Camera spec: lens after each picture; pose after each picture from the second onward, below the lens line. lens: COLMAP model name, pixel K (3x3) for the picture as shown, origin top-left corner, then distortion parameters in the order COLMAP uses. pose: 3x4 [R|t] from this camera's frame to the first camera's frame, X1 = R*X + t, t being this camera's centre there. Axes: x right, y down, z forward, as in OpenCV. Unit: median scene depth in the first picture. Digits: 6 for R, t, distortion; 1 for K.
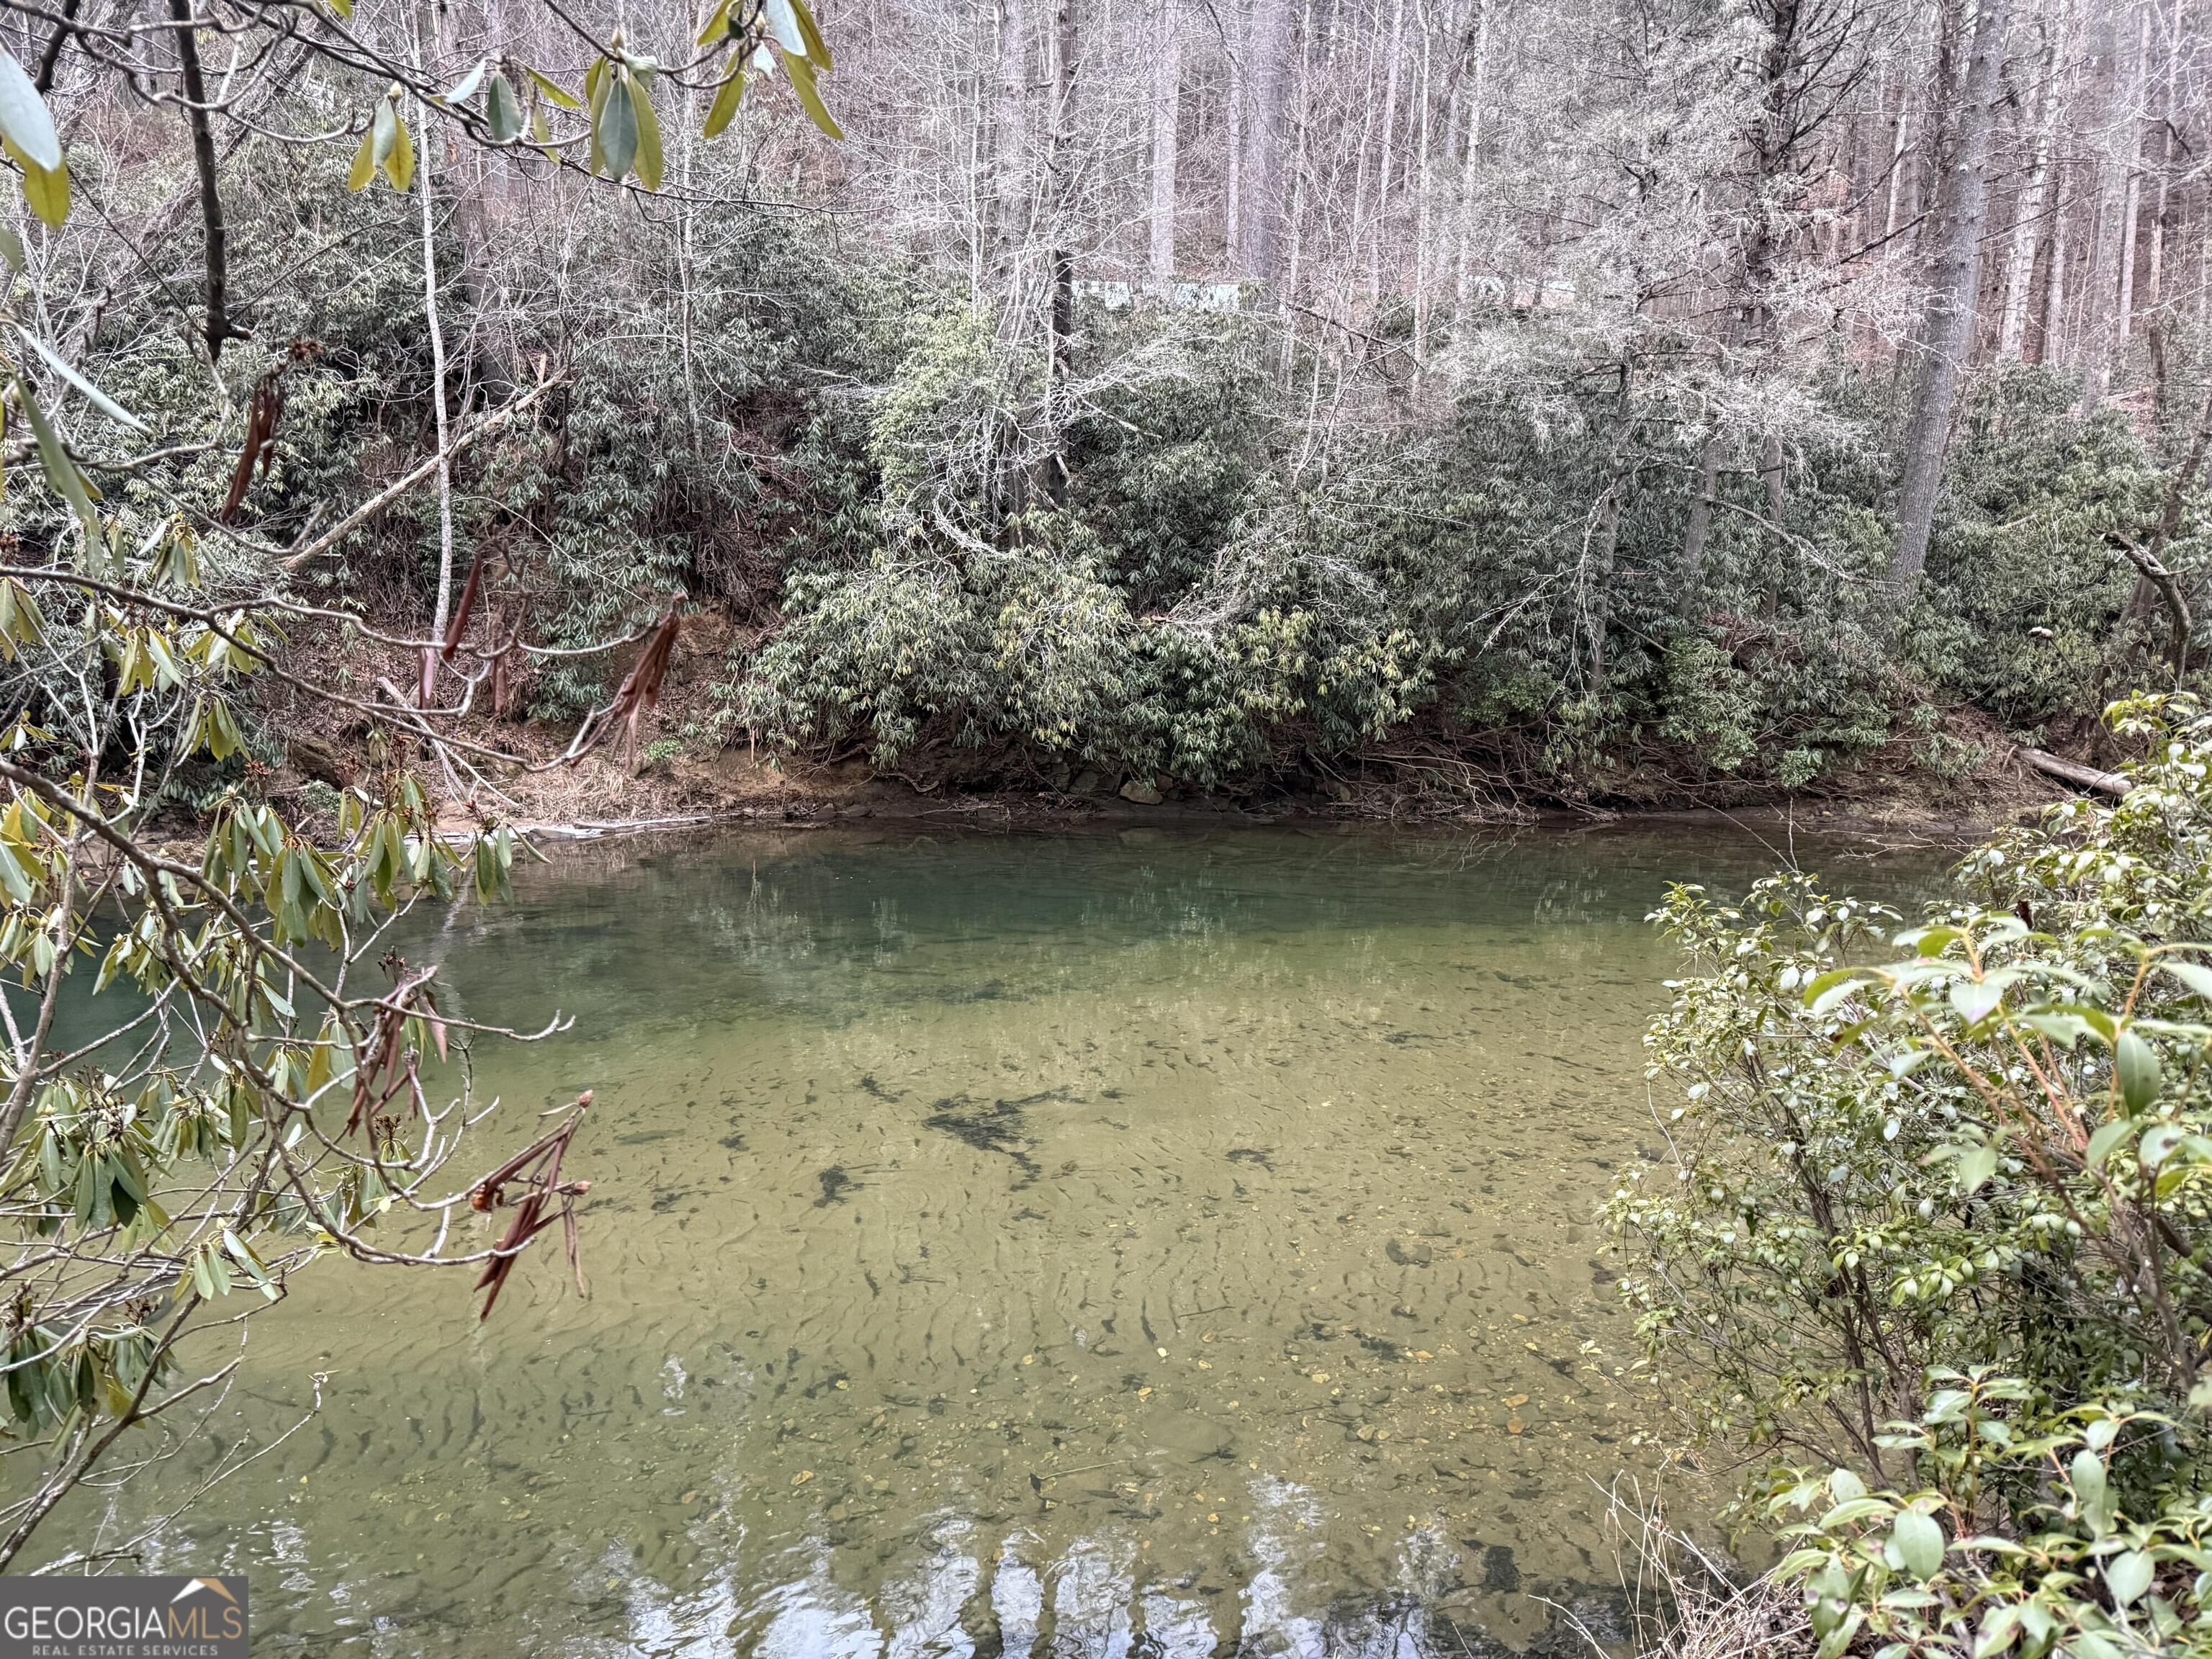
lens RADIAL K [[1546.0, 0, 1105.9], [0, 1546.0, 828.3], [0, 0, 1]] dist [0.005852, 0.000709]
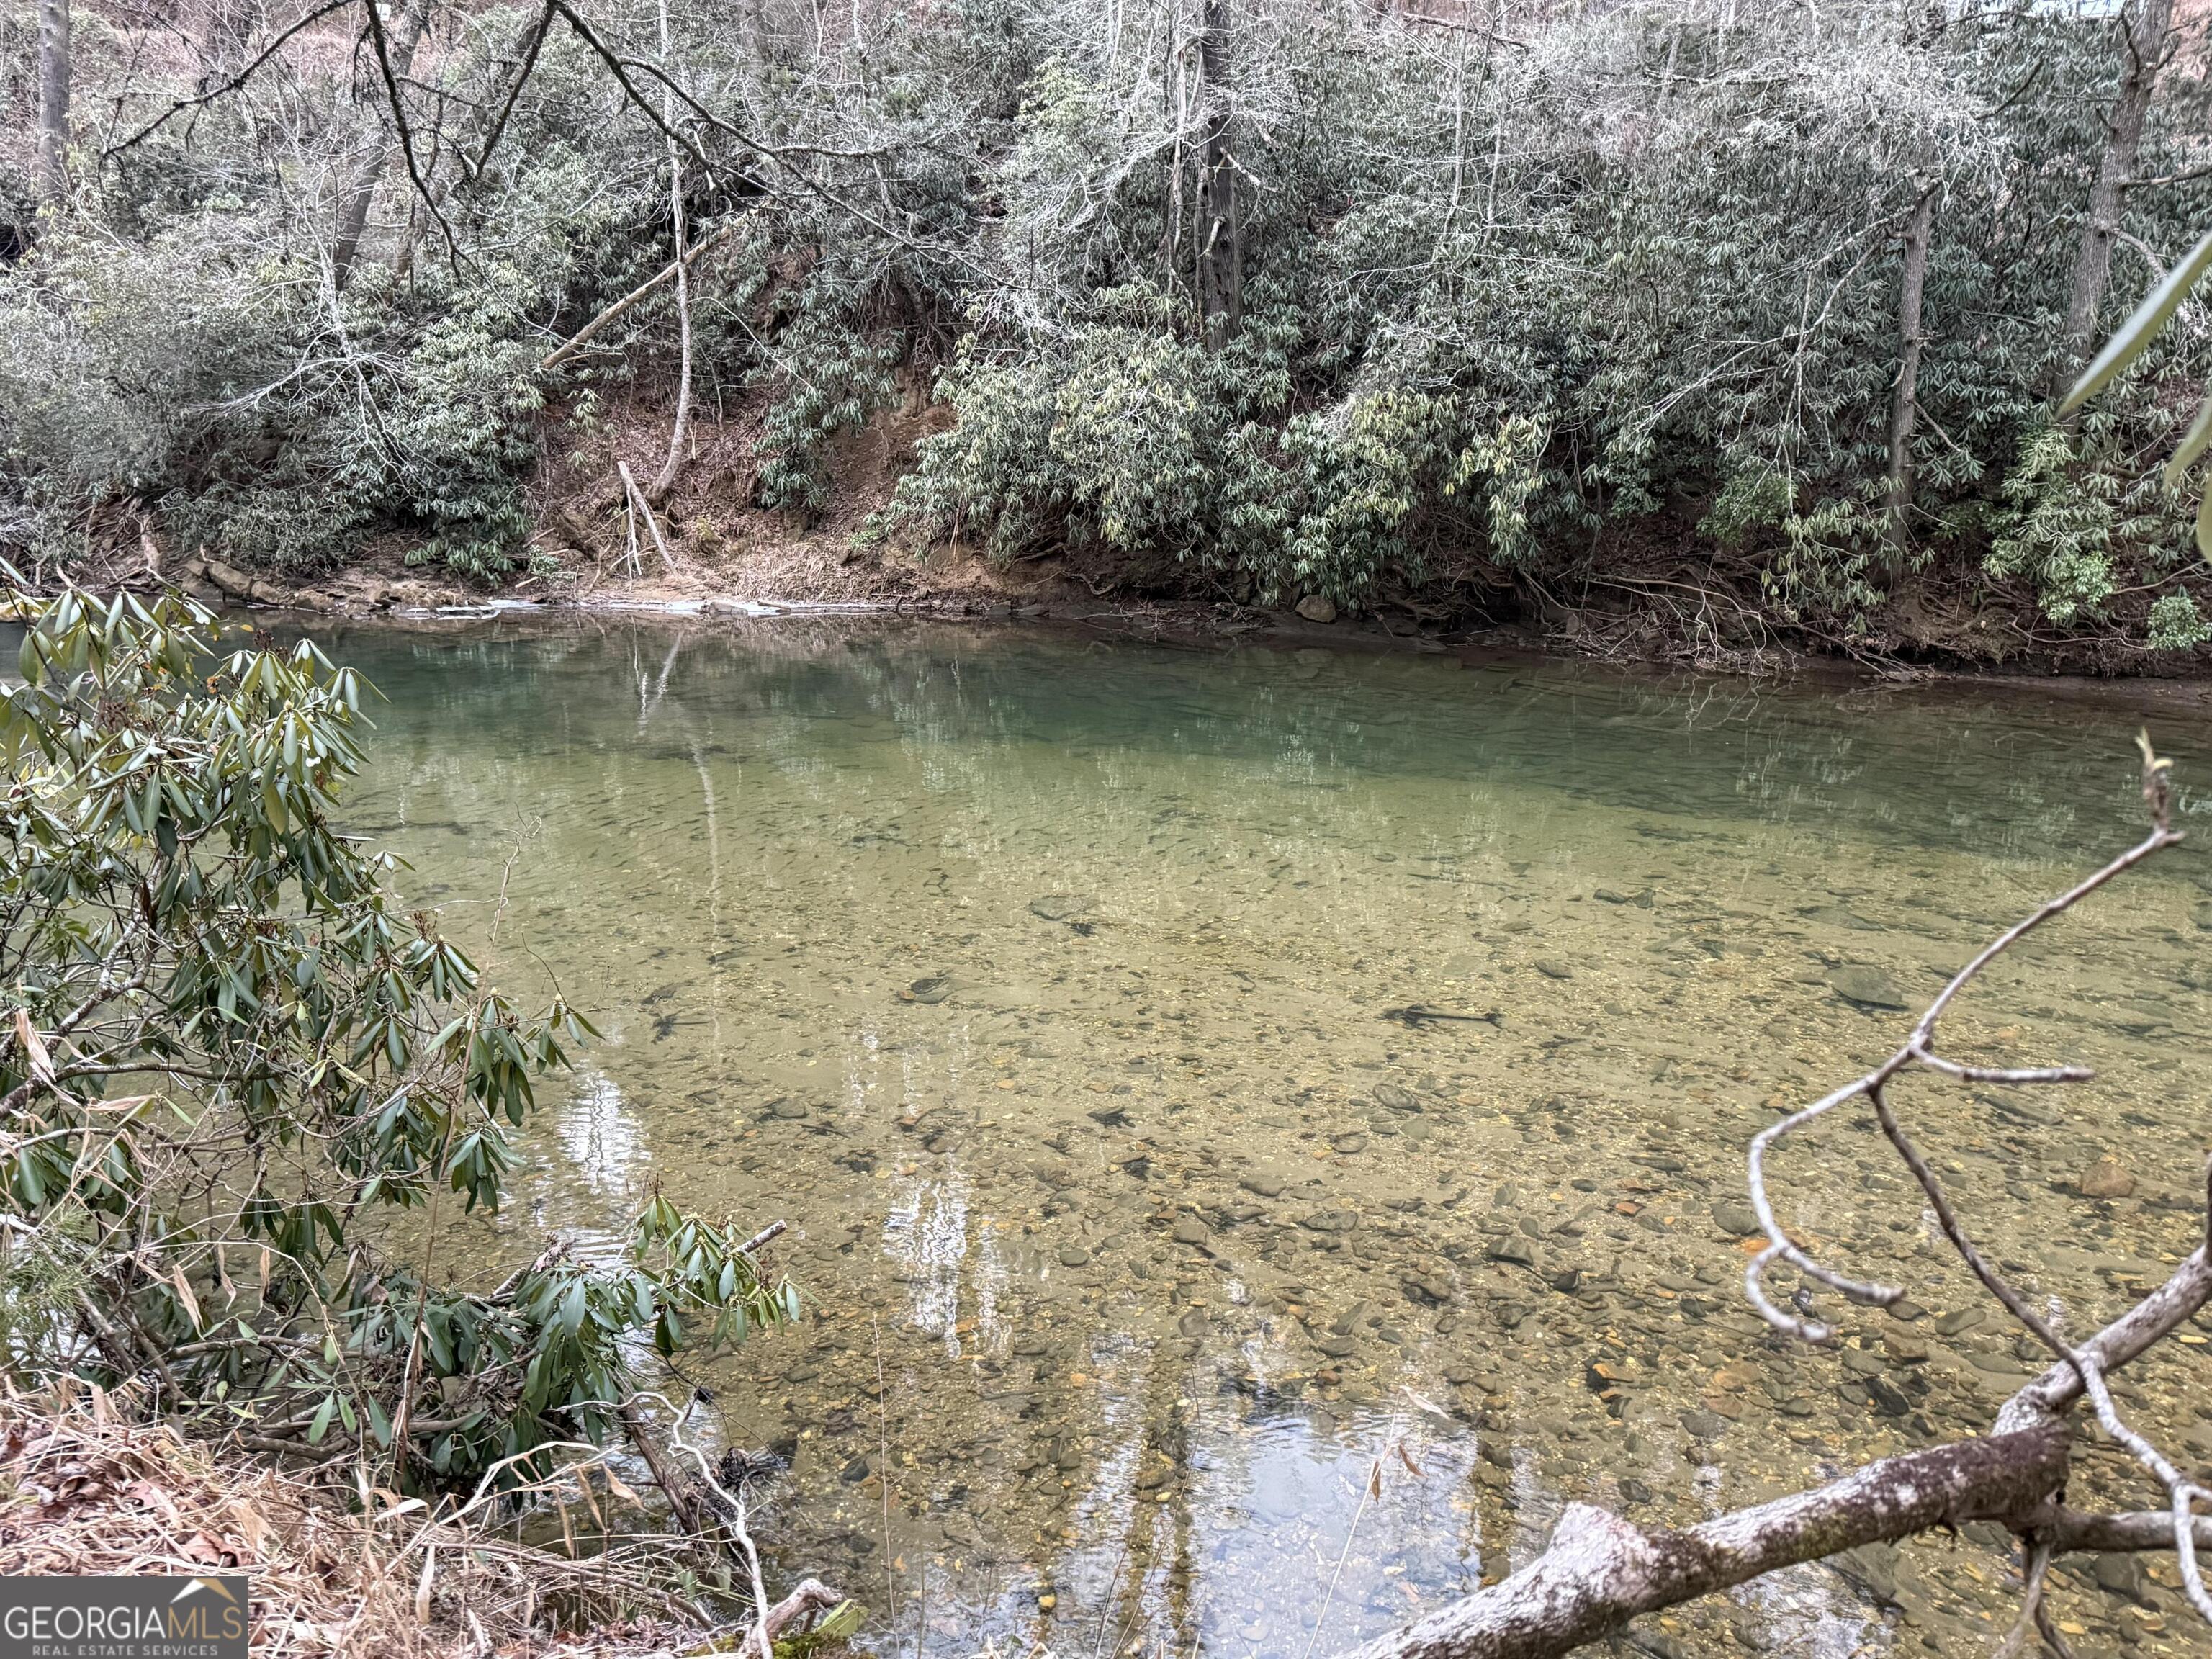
lens RADIAL K [[1621.4, 0, 1105.7], [0, 1621.4, 829.8], [0, 0, 1]] dist [0.014885, -0.001057]
pose [[0.849529, 0.124668, -0.512600, 0.440997], [-0.078672, 0.990749, 0.110575, 0.010205], [0.521643, -0.053609, 0.851478, 0.133286]]
